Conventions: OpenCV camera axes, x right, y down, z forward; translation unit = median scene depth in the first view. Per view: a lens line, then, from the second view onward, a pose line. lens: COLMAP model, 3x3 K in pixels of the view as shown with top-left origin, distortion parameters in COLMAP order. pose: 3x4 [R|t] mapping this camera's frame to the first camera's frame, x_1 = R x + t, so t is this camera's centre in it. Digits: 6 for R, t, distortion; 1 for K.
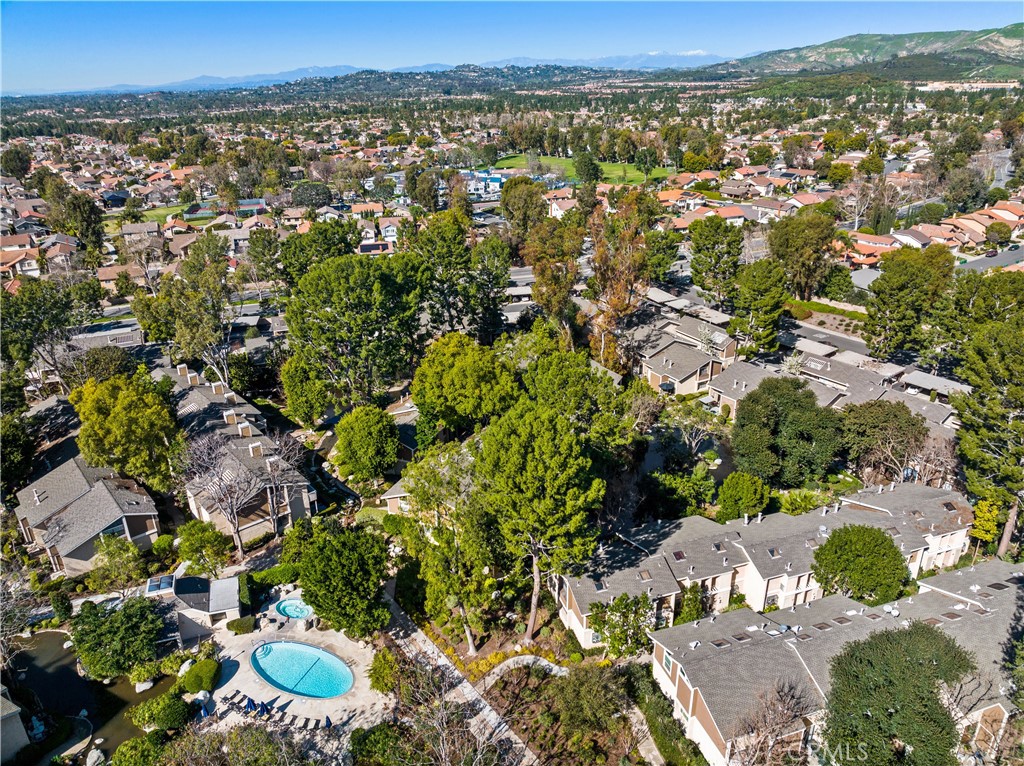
lens RADIAL K [[716.2, 0, 512.5], [0, 716.2, 390.2], [0, 0, 1]] dist [-0.053184, 0.024144]
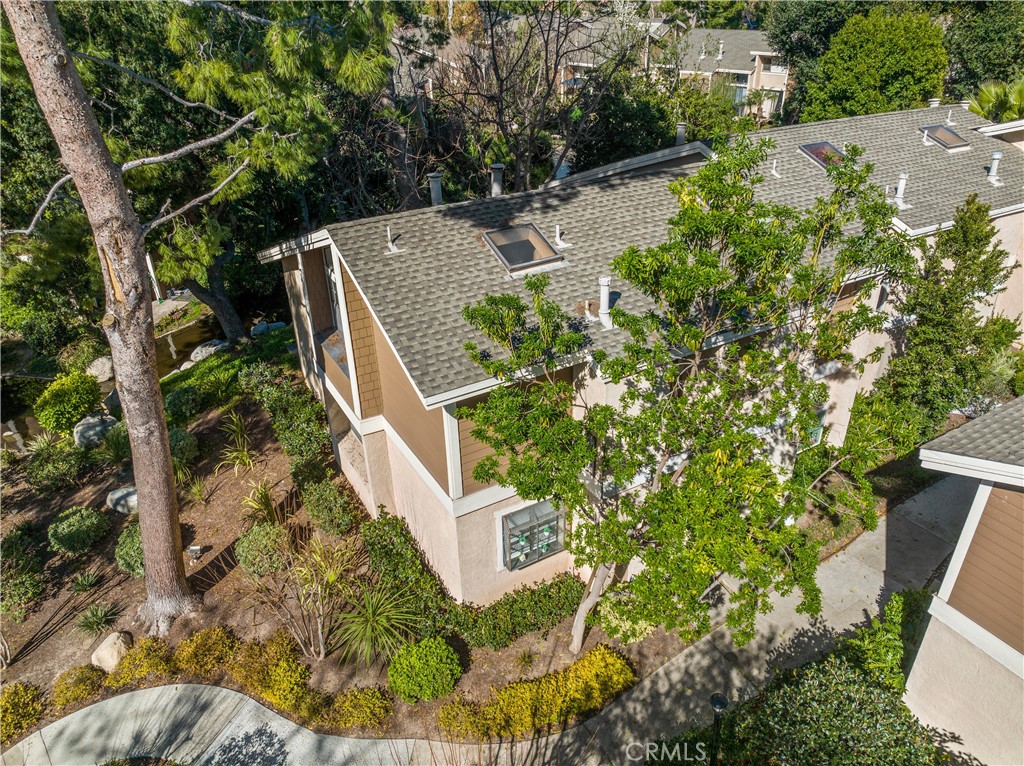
lens RADIAL K [[716.2, 0, 513.0], [0, 716.2, 382.1], [0, 0, 1]] dist [-0.053184, 0.024144]
pose [[0.977729, -0.105696, 0.181313, 0.075848], [0.090076, 0.991644, 0.092347, 0.256654], [-0.189558, -0.073958, 0.979080, 0.725834]]
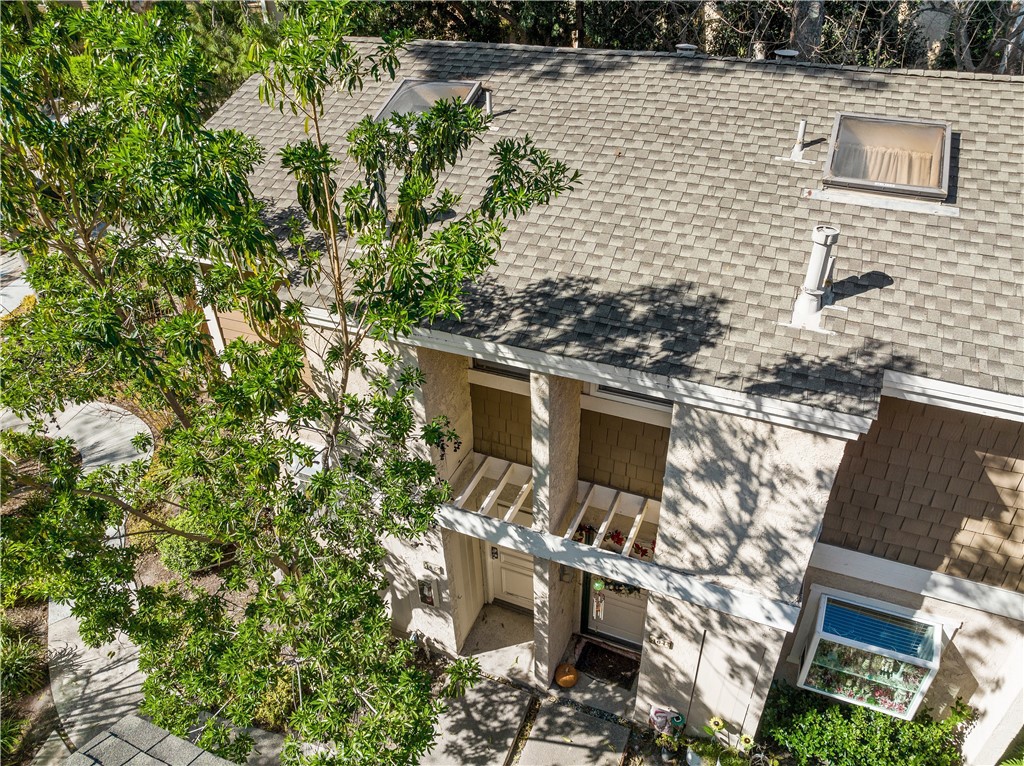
lens RADIAL K [[716.2, 0, 517.9], [0, 716.2, 384.3], [0, 0, 1]] dist [-0.053184, 0.024144]
pose [[0.756744, 0.374395, -0.535880, 0.187834], [-0.255065, 0.923881, 0.285283, 0.245551], [0.601898, -0.079202, 0.794636, 0.803304]]
